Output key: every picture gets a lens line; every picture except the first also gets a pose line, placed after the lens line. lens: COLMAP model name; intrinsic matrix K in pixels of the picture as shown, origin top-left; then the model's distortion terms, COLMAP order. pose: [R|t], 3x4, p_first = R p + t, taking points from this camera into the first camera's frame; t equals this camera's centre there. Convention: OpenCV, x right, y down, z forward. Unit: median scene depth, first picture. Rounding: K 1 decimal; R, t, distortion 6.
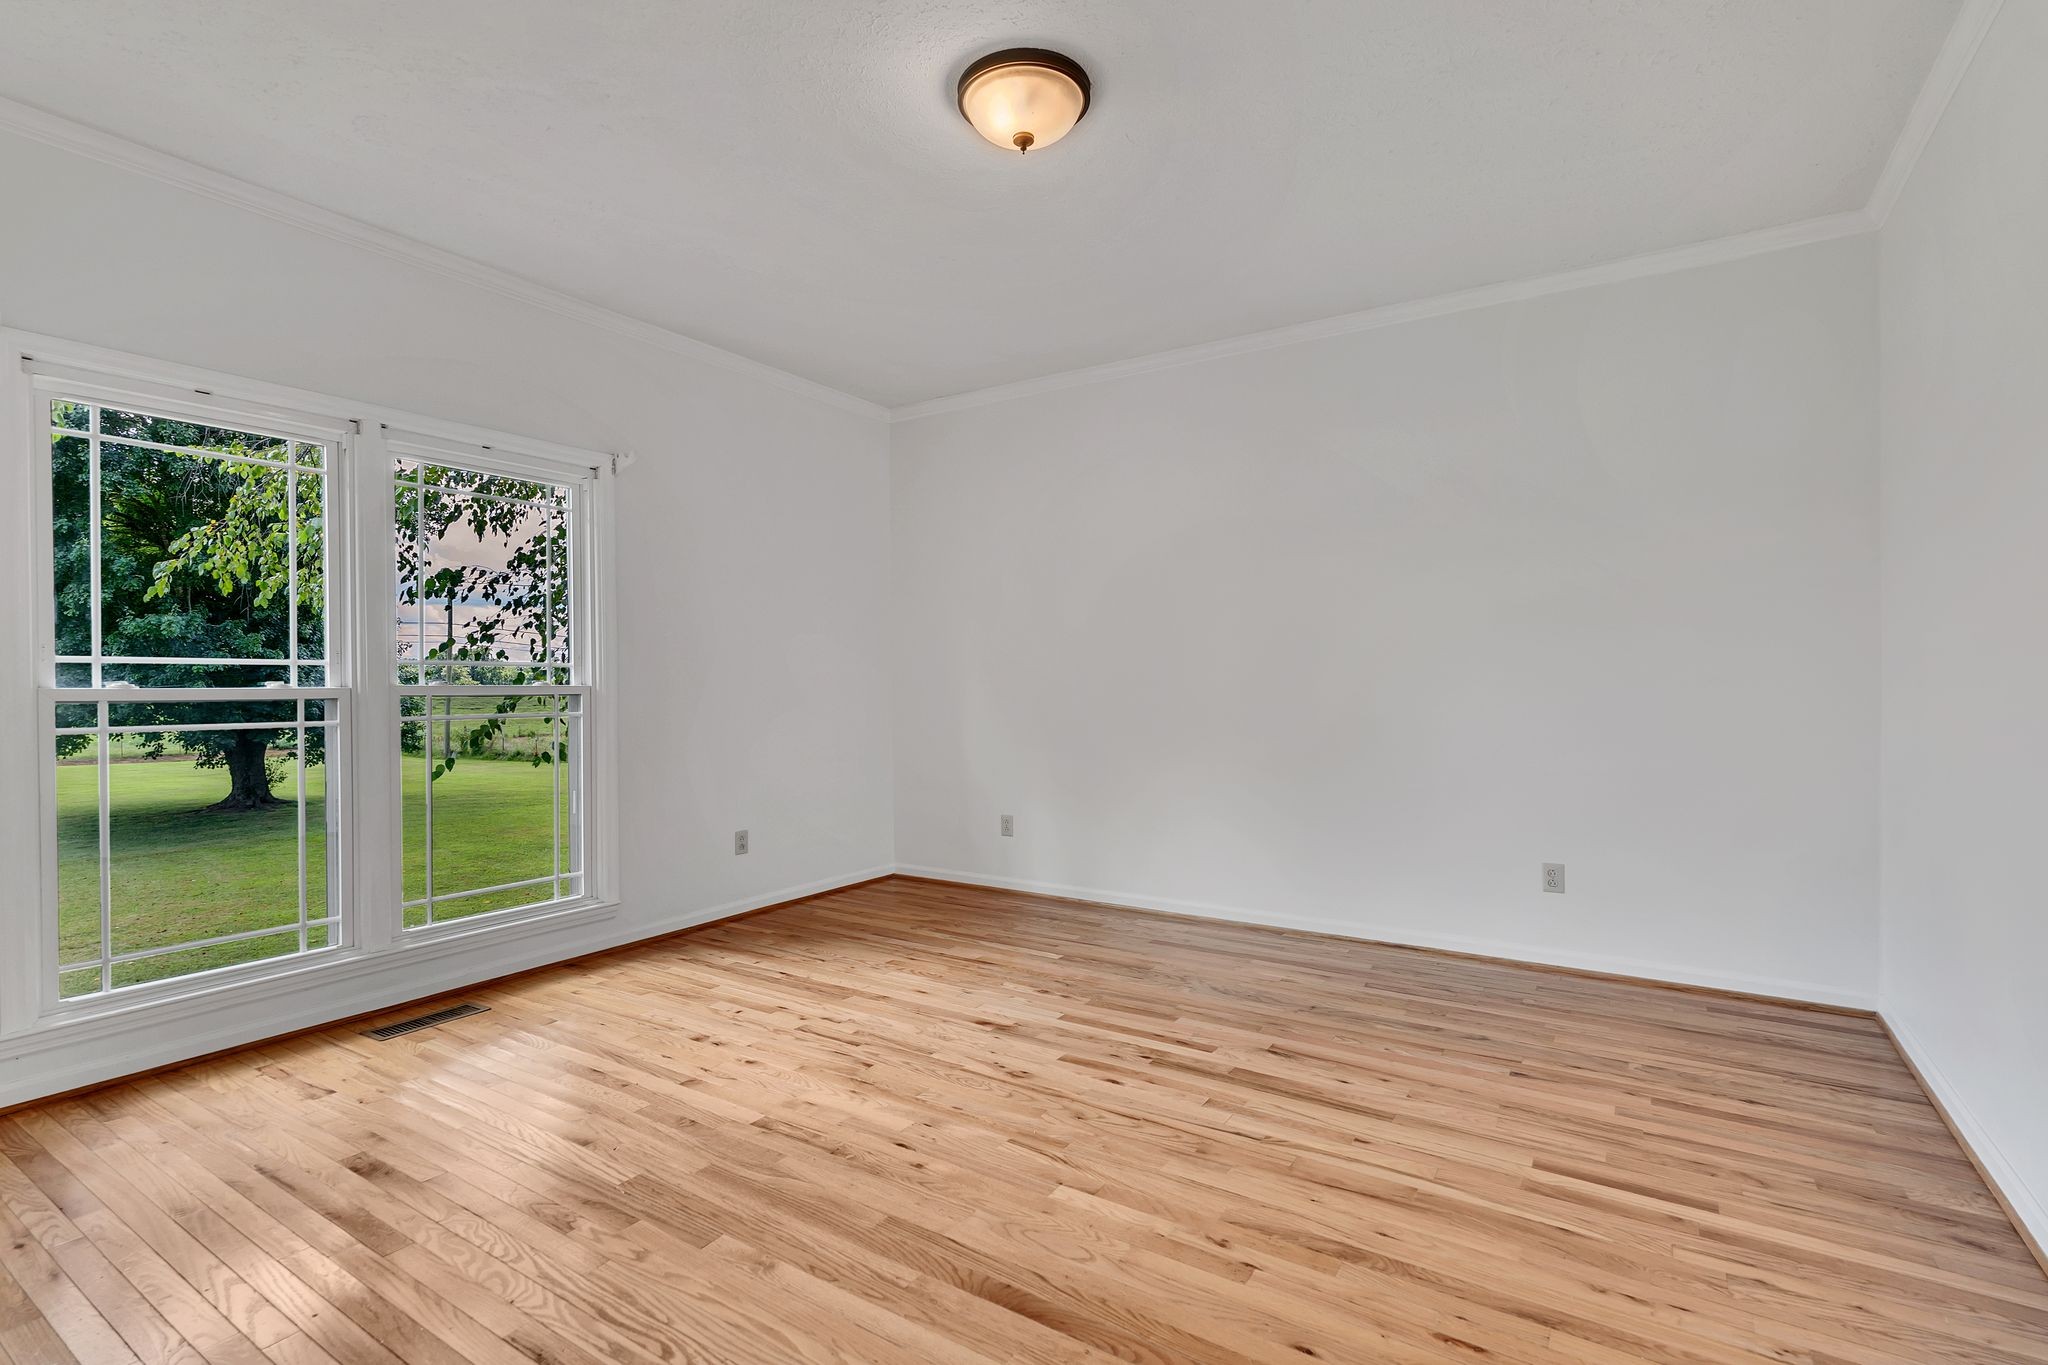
lens RADIAL K [[925.6, 0, 1024.0], [0, 925.6, 682.5], [0, 0, 1]] dist [-0.002131, -0.000260]
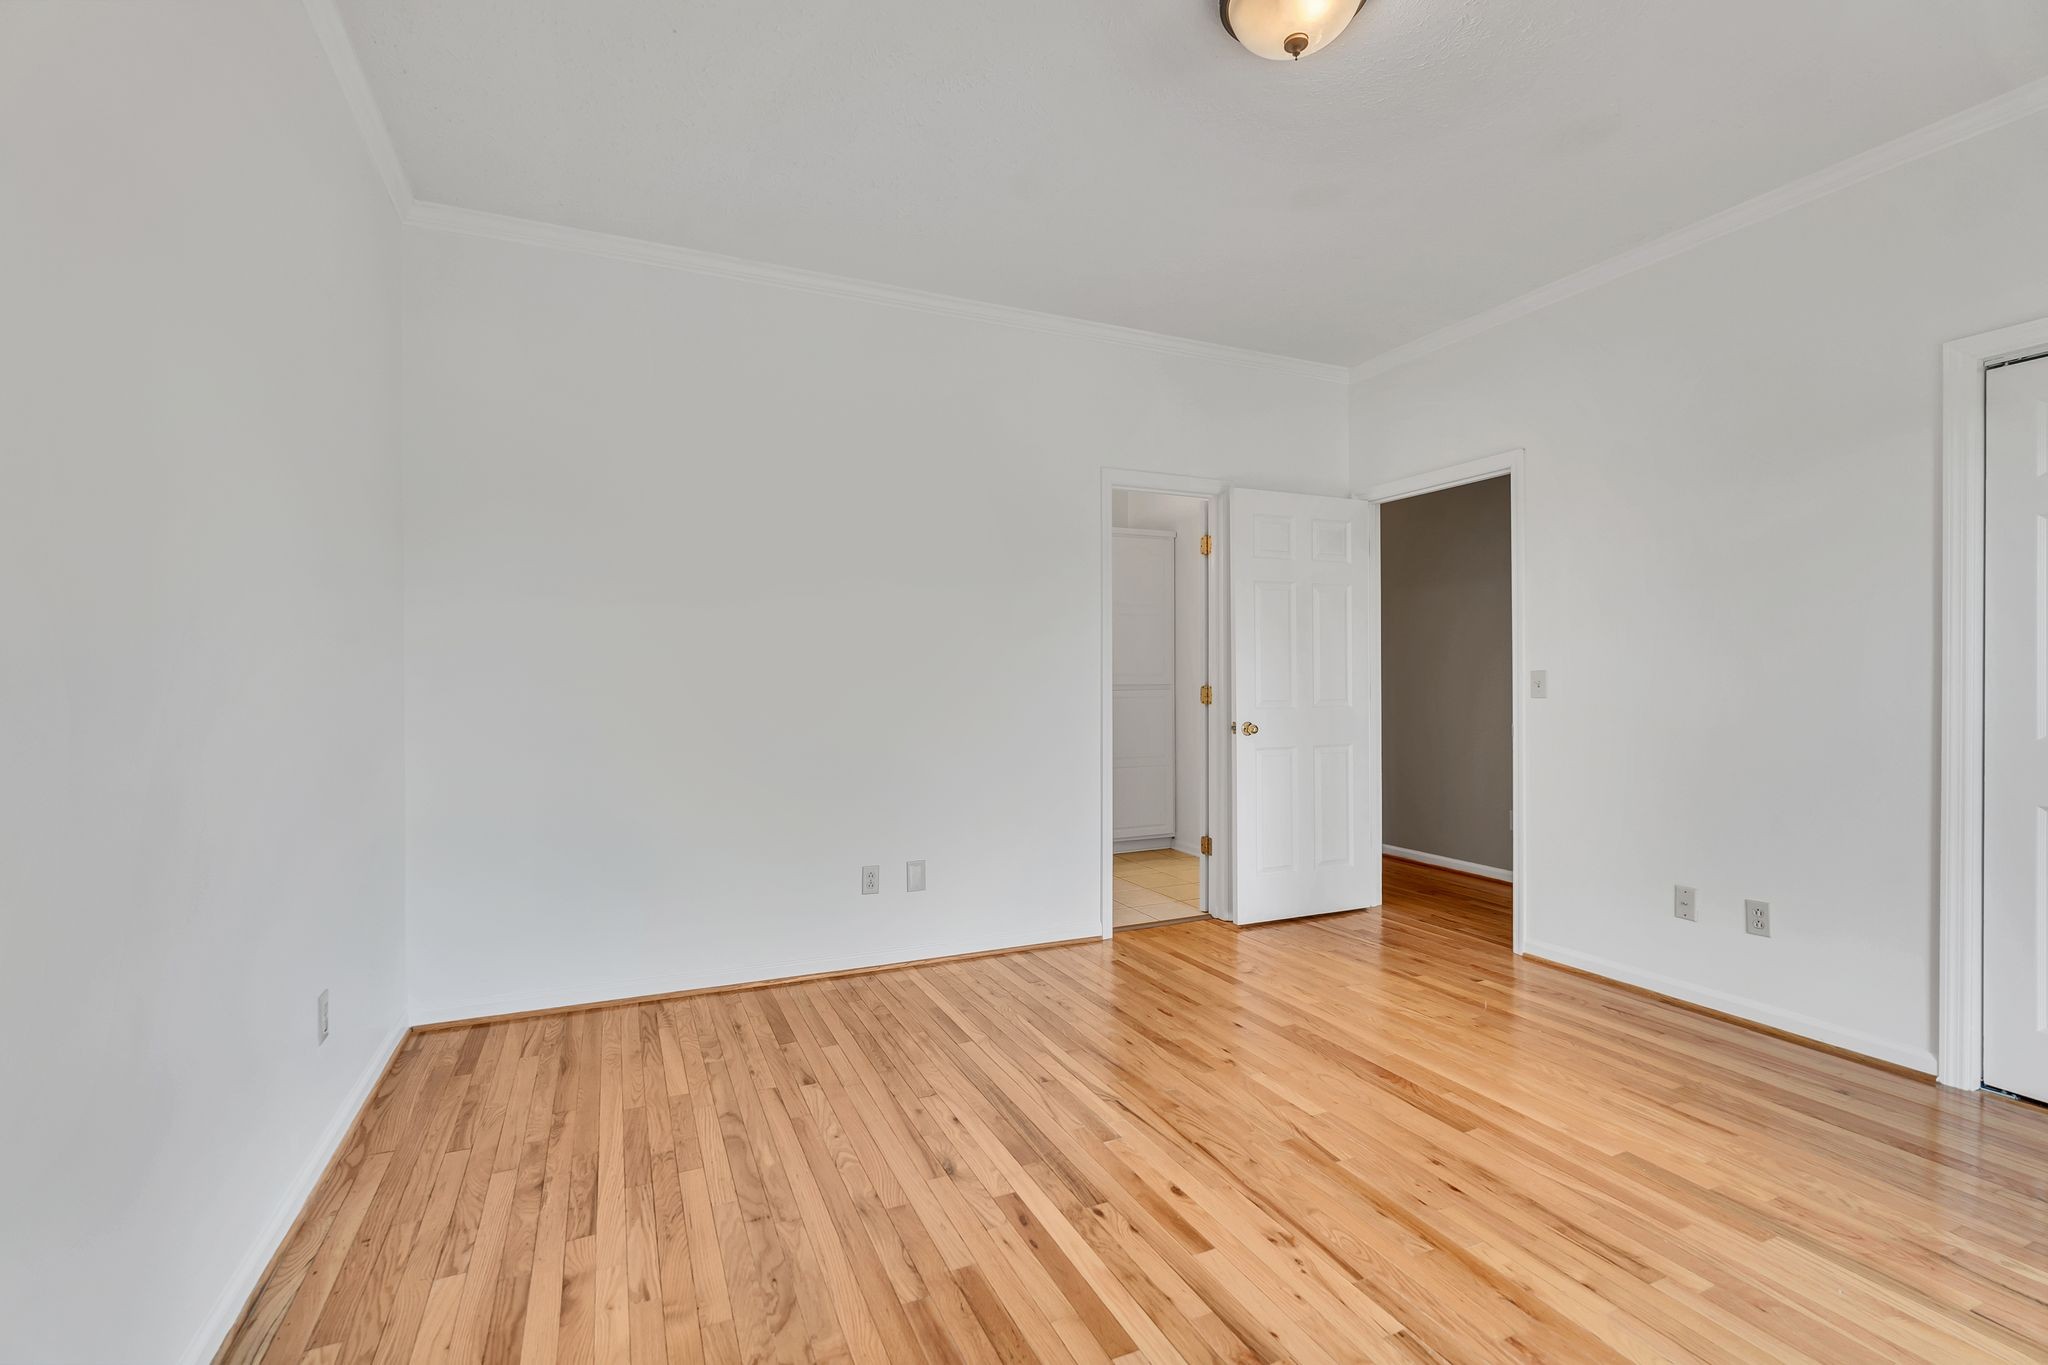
lens RADIAL K [[925.6, 0, 1024.0], [0, 925.6, 682.5], [0, 0, 1]] dist [-0.002131, -0.000260]
pose [[-0.845438, 0.001867, 0.534071, -0.238334], [0.003865, 0.999989, 0.002622, -0.029376], [-0.534060, 0.004281, -0.845436, 1.817724]]
